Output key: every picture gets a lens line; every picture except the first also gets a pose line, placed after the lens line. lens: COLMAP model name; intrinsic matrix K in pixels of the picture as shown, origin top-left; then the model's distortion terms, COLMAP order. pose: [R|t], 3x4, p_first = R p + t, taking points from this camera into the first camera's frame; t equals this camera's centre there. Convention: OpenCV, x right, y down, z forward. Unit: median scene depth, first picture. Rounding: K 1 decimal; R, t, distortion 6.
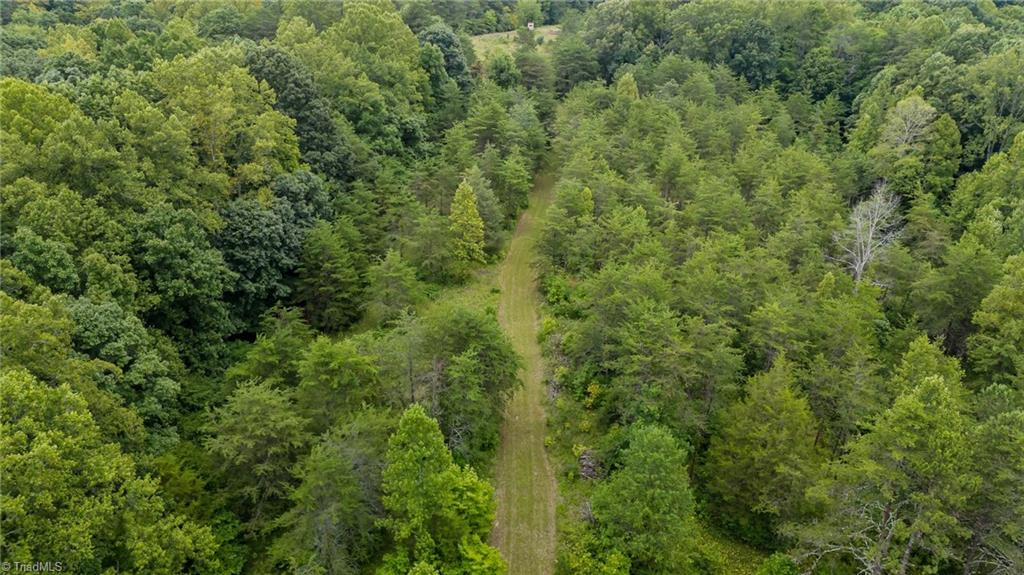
lens RADIAL K [[746.5, 0, 512.0], [0, 746.5, 287.5], [0, 0, 1]] dist [0.079536, -0.103397]
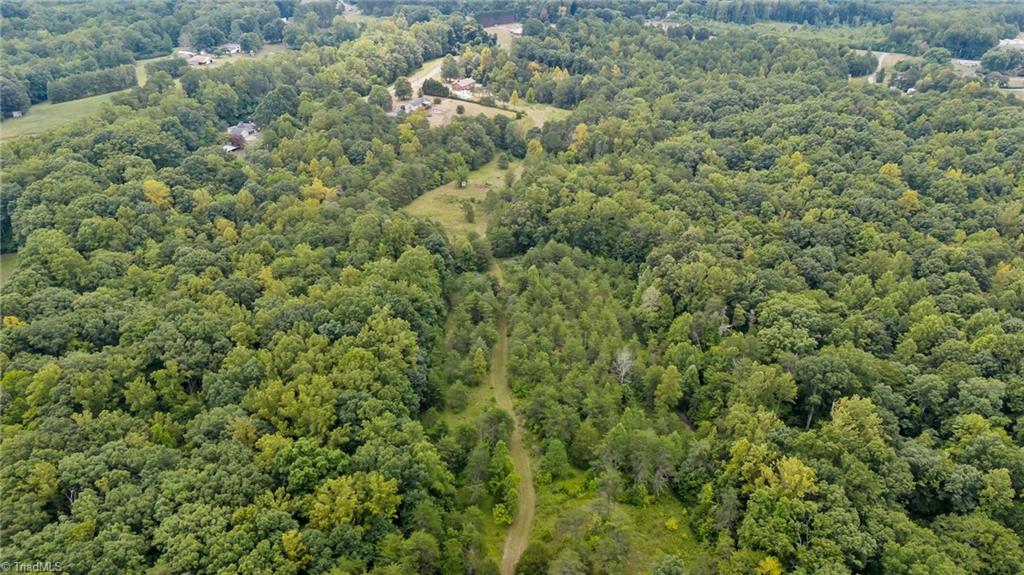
lens RADIAL K [[746.5, 0, 512.0], [0, 746.5, 287.5], [0, 0, 1]] dist [0.079536, -0.103397]
pose [[0.988058, -0.060272, 0.141808, -0.320947], [0.059666, 0.998182, 0.008526, -0.385961], [-0.142064, 0.000037, 0.989857, -1.671476]]
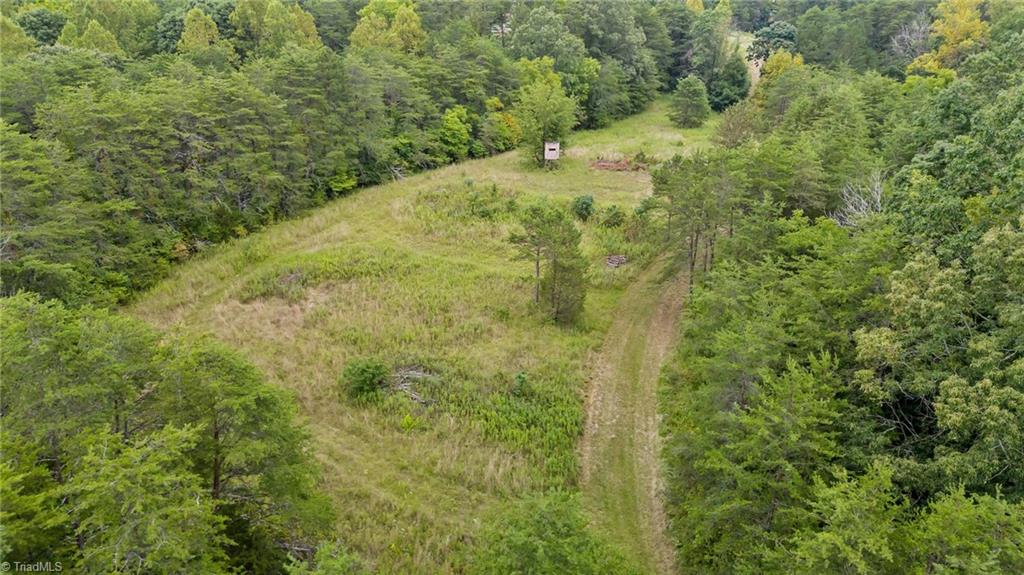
lens RADIAL K [[746.5, 0, 512.0], [0, 746.5, 287.5], [0, 0, 1]] dist [0.079536, -0.103397]
pose [[0.999996, -0.002011, -0.001960, 0.010938], [0.001909, 0.998709, -0.050765, -0.723319], [0.002060, 0.050761, 0.998709, 1.718597]]
